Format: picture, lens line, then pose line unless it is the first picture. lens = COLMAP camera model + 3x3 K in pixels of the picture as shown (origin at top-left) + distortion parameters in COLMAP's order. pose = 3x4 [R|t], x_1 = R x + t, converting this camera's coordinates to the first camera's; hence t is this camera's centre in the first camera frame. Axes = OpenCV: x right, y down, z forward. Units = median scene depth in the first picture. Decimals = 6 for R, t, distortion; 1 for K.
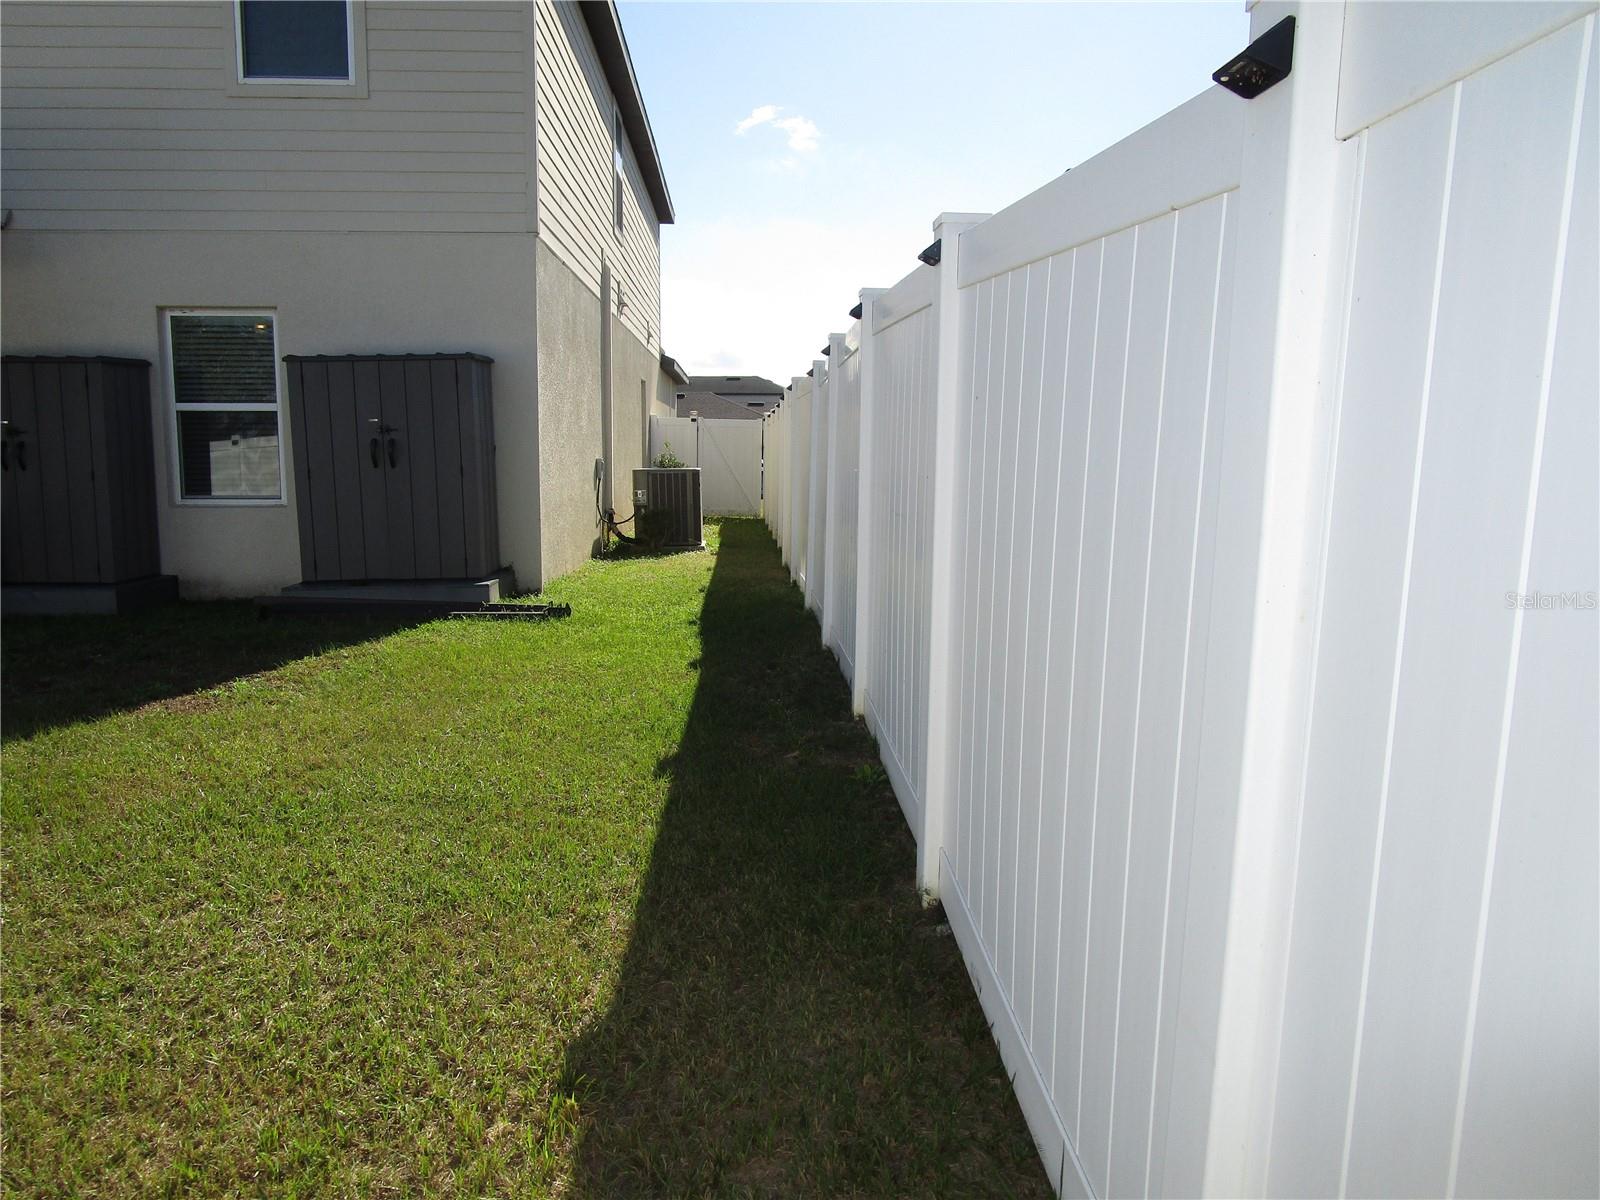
lens RADIAL K [[1129.6, 0, 800.0], [0, 1129.6, 600.0], [0, 0, 1]] dist [-0.028654, 0.001399]
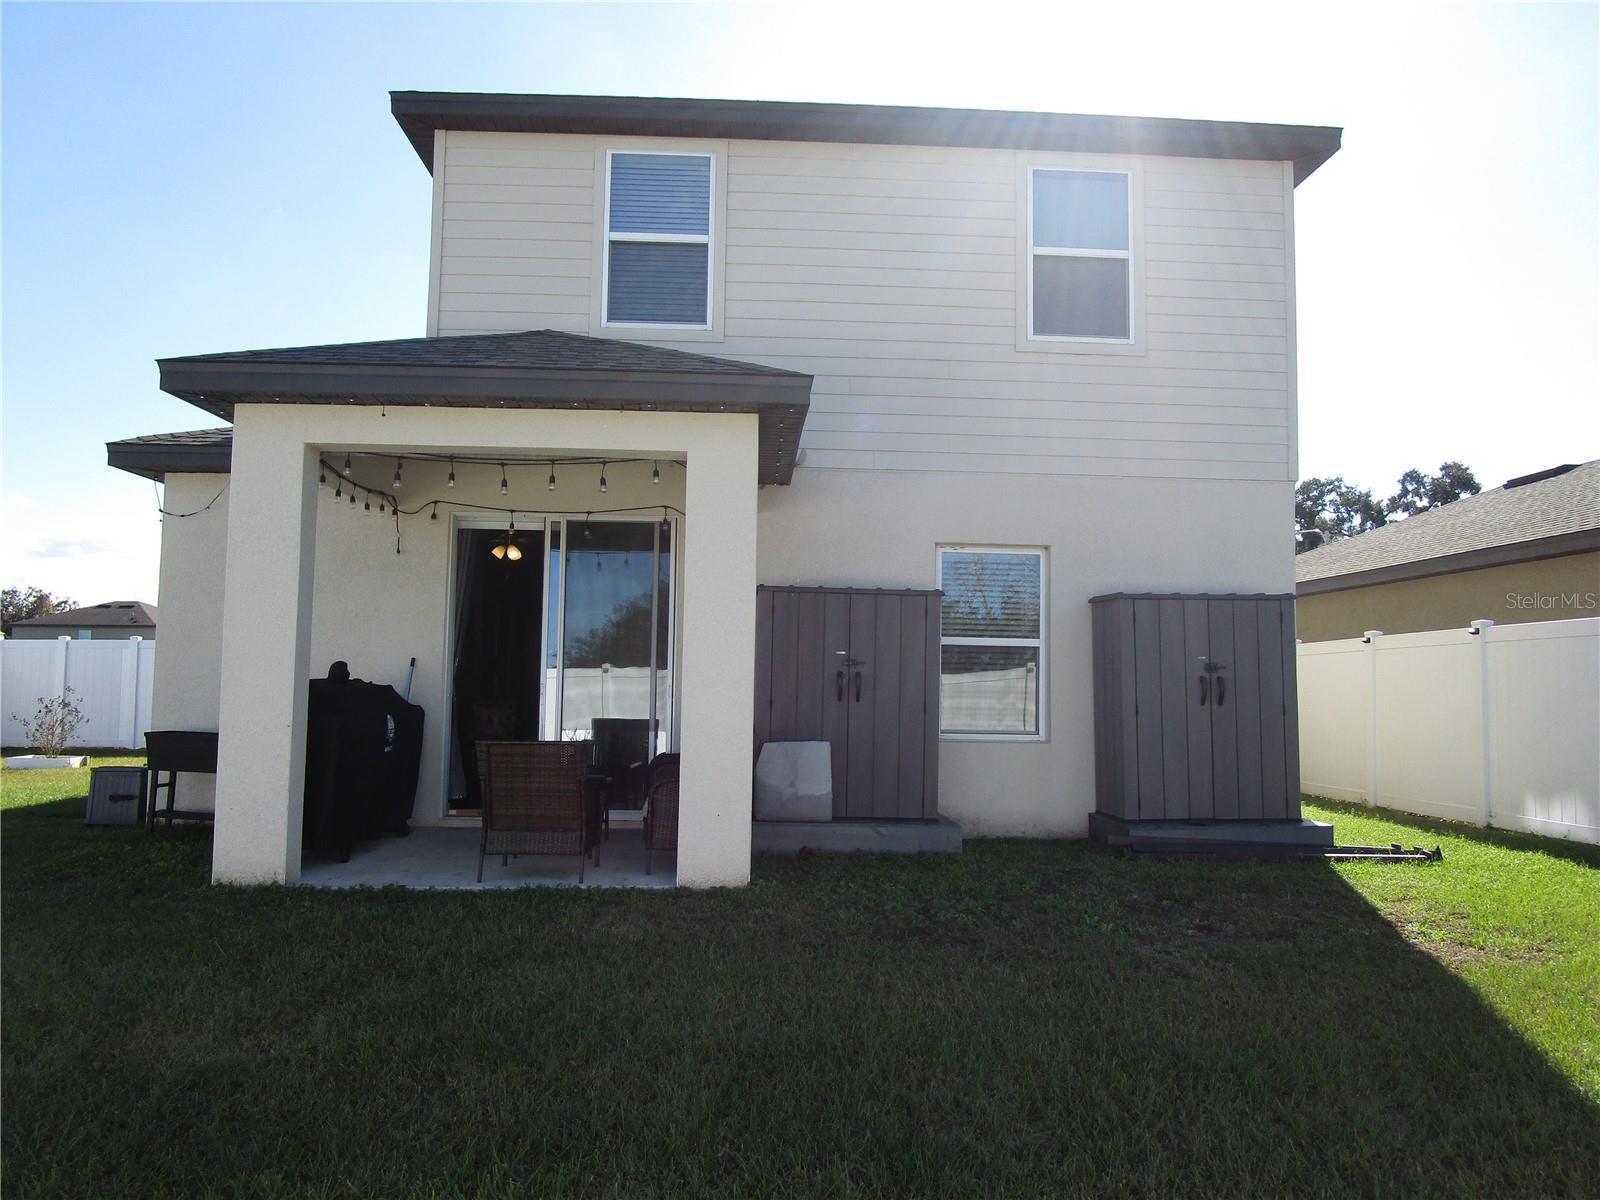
lens RADIAL K [[1129.6, 0, 800.0], [0, 1129.6, 600.0], [0, 0, 1]] dist [-0.028654, 0.001399]
pose [[0.999870, 0.014166, -0.007688, -0.703528], [-0.015434, 0.978976, -0.203390, -0.000280], [0.004646, 0.203482, 0.979068, 0.000762]]
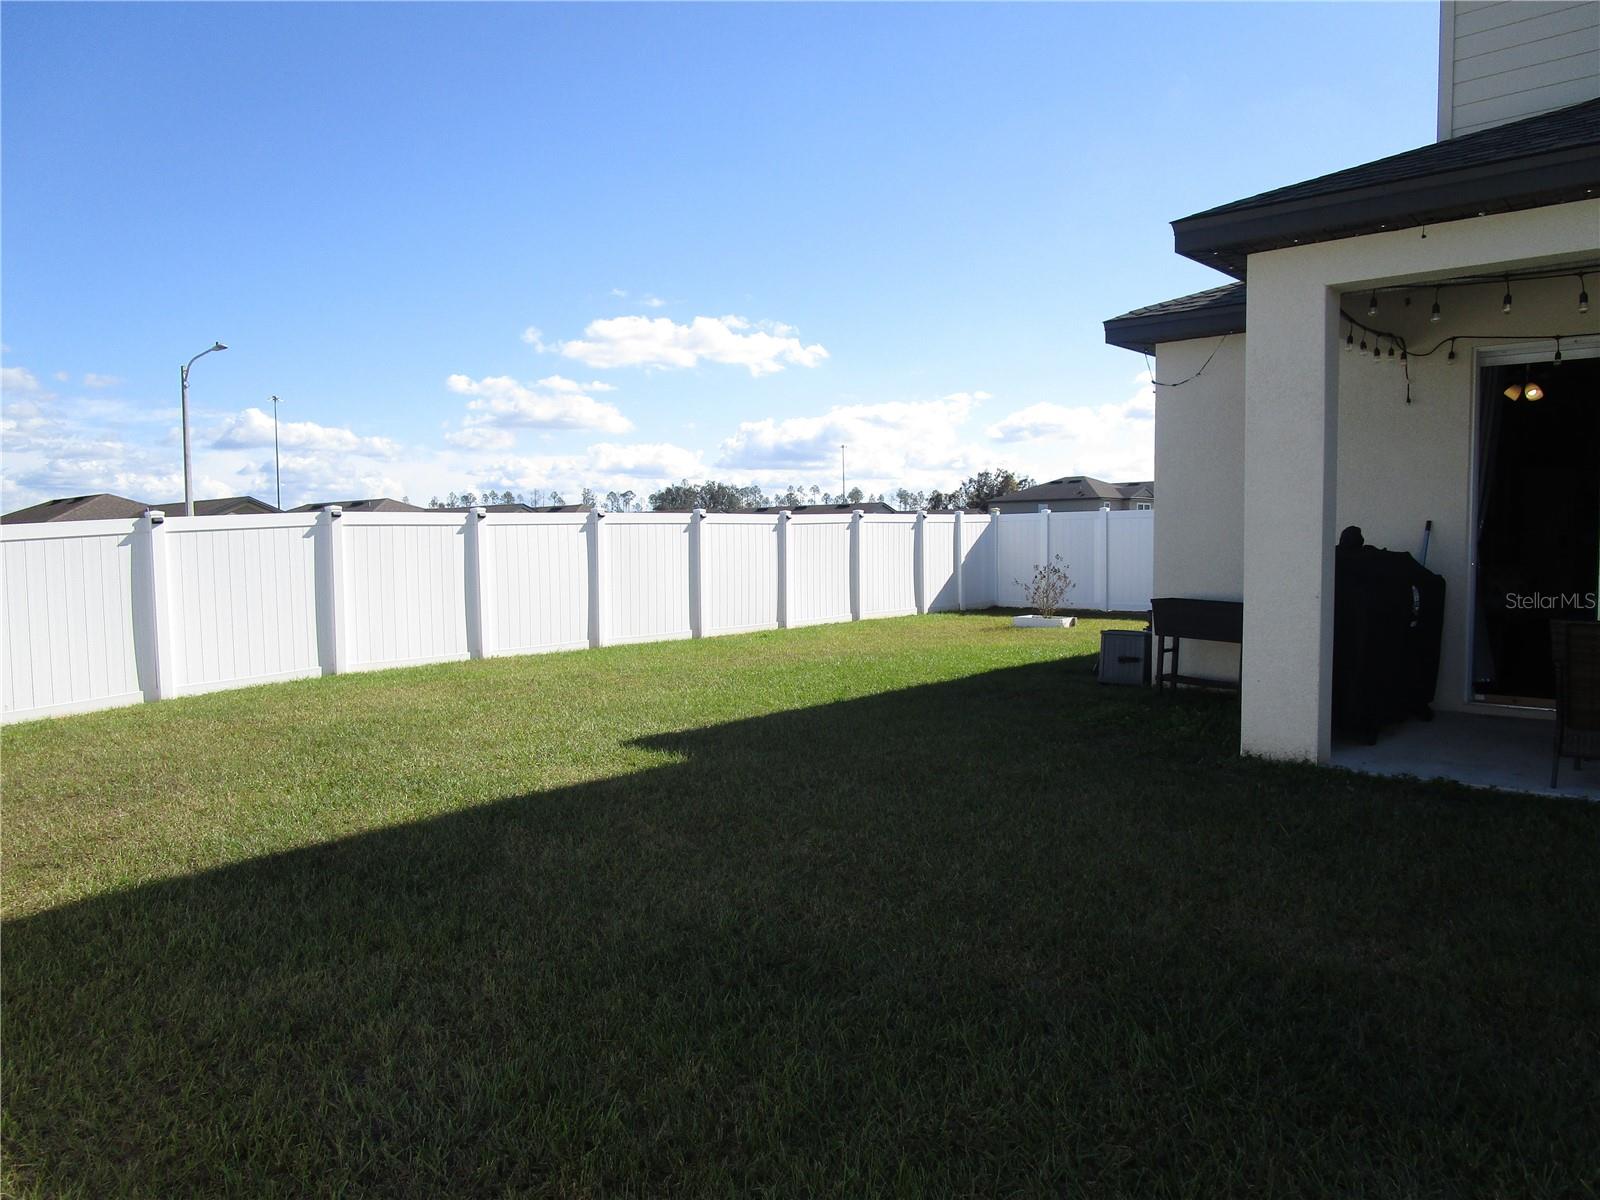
lens RADIAL K [[1129.6, 0, 800.0], [0, 1129.6, 600.0], [0, 0, 1]] dist [-0.028654, 0.001399]
pose [[0.710726, 0.038914, -0.702392, -0.805222], [-0.094454, 0.994707, -0.040465, -0.005441], [0.697099, 0.095103, 0.710639, 0.035913]]
